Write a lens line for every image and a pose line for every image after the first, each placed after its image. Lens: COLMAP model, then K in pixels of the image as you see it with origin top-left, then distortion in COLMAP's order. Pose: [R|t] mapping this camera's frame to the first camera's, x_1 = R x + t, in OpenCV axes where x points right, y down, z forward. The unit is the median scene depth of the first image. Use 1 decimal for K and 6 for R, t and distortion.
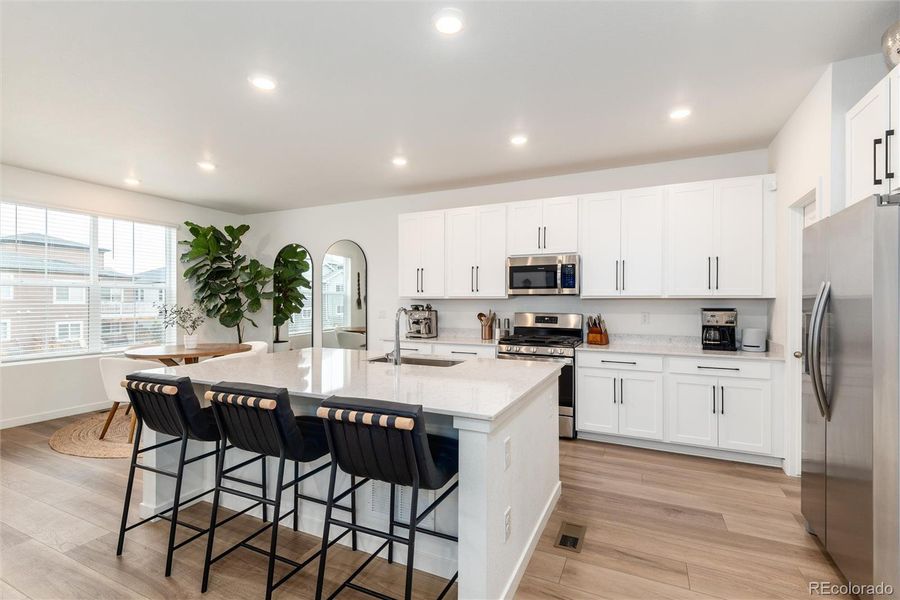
lens RADIAL K [[418.0, 0, 445.0], [0, 418.0, 303.3], [0, 0, 1]] dist [0.024675, -0.007813]
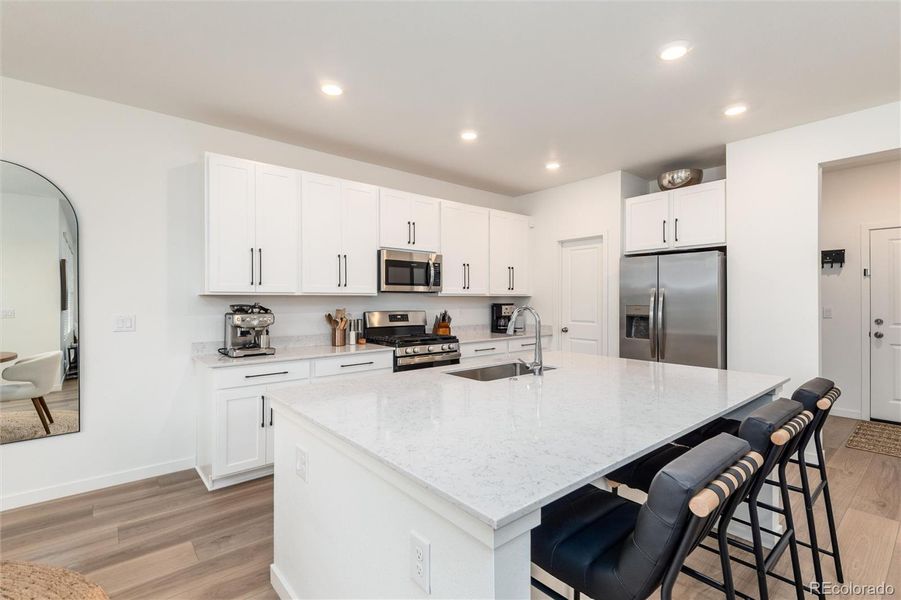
lens RADIAL K [[418.4, 0, 451.4], [0, 418.4, 300.6], [0, 0, 1]] dist [0.024675, -0.007813]
pose [[0.413798, -0.007026, 0.910341, -0.566517], [0.003953, 0.999975, 0.005921, -0.005416], [-0.910360, 0.001148, 0.413816, 0.481895]]
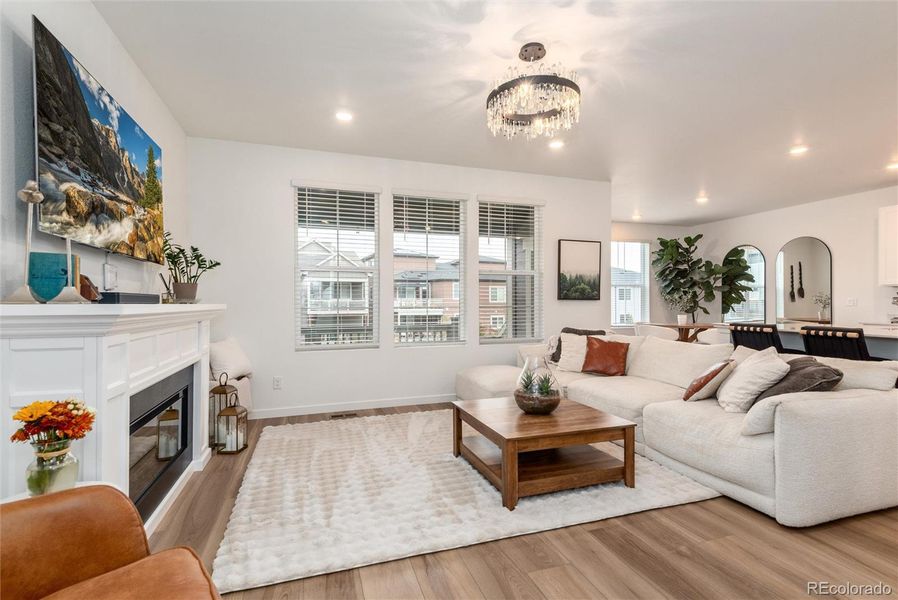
lens RADIAL K [[417.0, 0, 441.7], [0, 417.0, 301.3], [0, 0, 1]] dist [0.024675, -0.007813]
pose [[0.693253, -0.006171, -0.720668, -0.123782], [0.003721, 0.999981, -0.004983, 0.030239], [0.720685, 0.000772, 0.693262, -0.621885]]
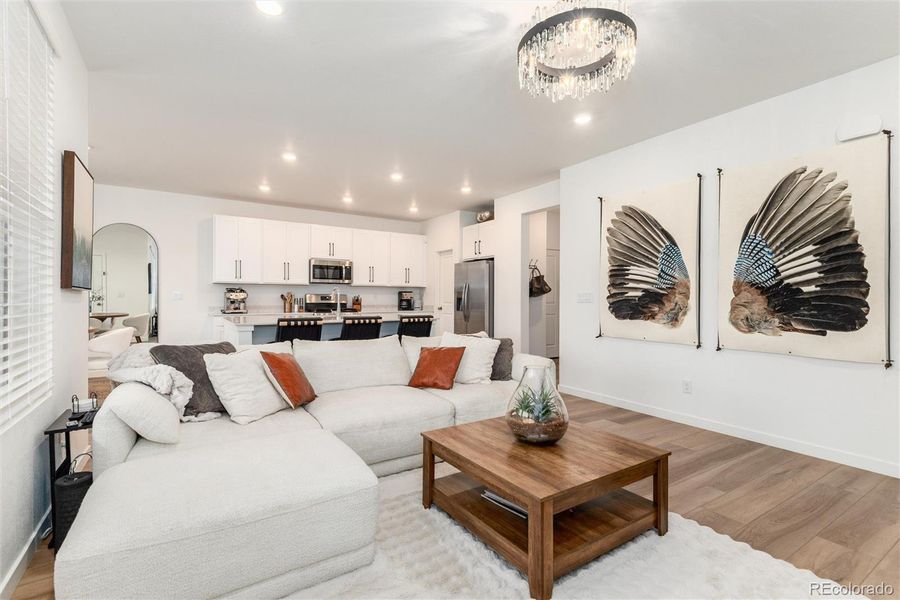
lens RADIAL K [[418.0, 0, 454.0], [0, 418.0, 298.7], [0, 0, 1]] dist [0.024675, -0.007813]
pose [[0.513006, -0.004408, 0.858374, -0.899105], [-0.002858, 0.999973, 0.006843, 0.027755], [-0.858380, -0.005964, 0.512979, -0.271390]]
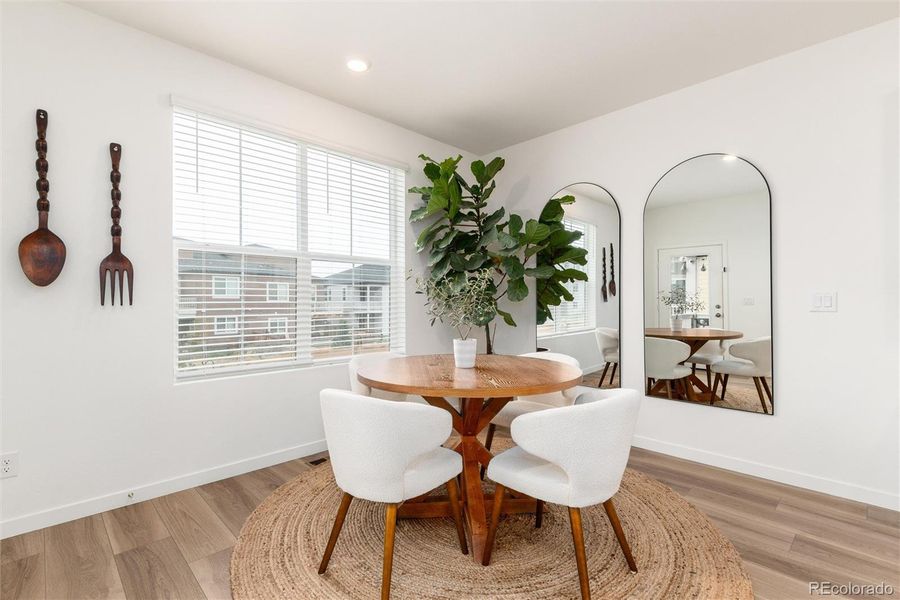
lens RADIAL K [[418.0, 0, 440.9], [0, 418.0, 303.1], [0, 0, 1]] dist [0.024675, -0.007813]
pose [[0.937347, -0.002675, -0.348386, -0.452973], [0.004004, 0.999987, 0.003093, 0.028675], [0.348373, -0.004294, 0.937346, 0.523691]]
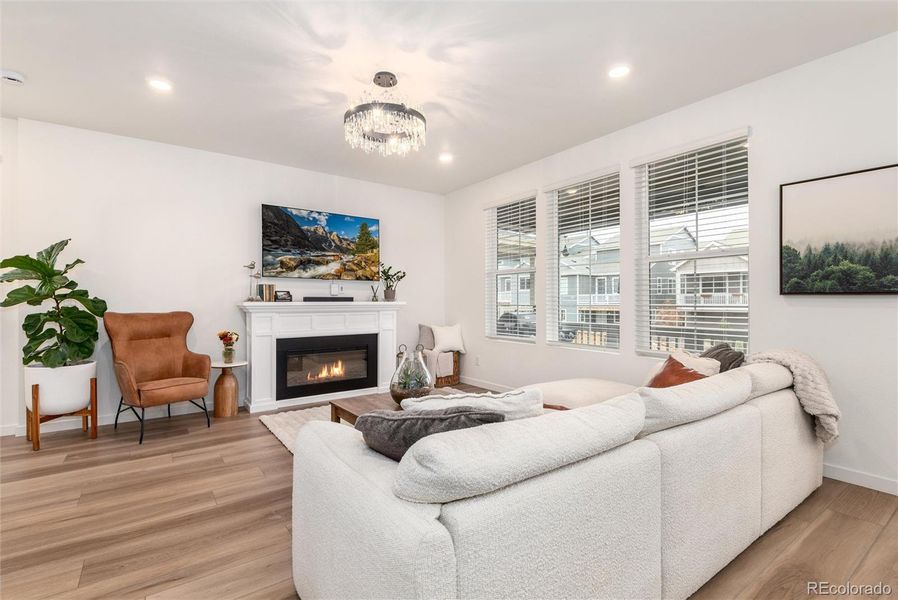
lens RADIAL K [[417.0, 0, 444.2], [0, 417.0, 303.0], [0, 0, 1]] dist [0.024675, -0.007813]
pose [[-0.488298, 0.002463, -0.872673, 0.065838], [0.001238, 0.999997, 0.002129, 0.031553], [0.872676, -0.000041, -0.488300, 0.235794]]
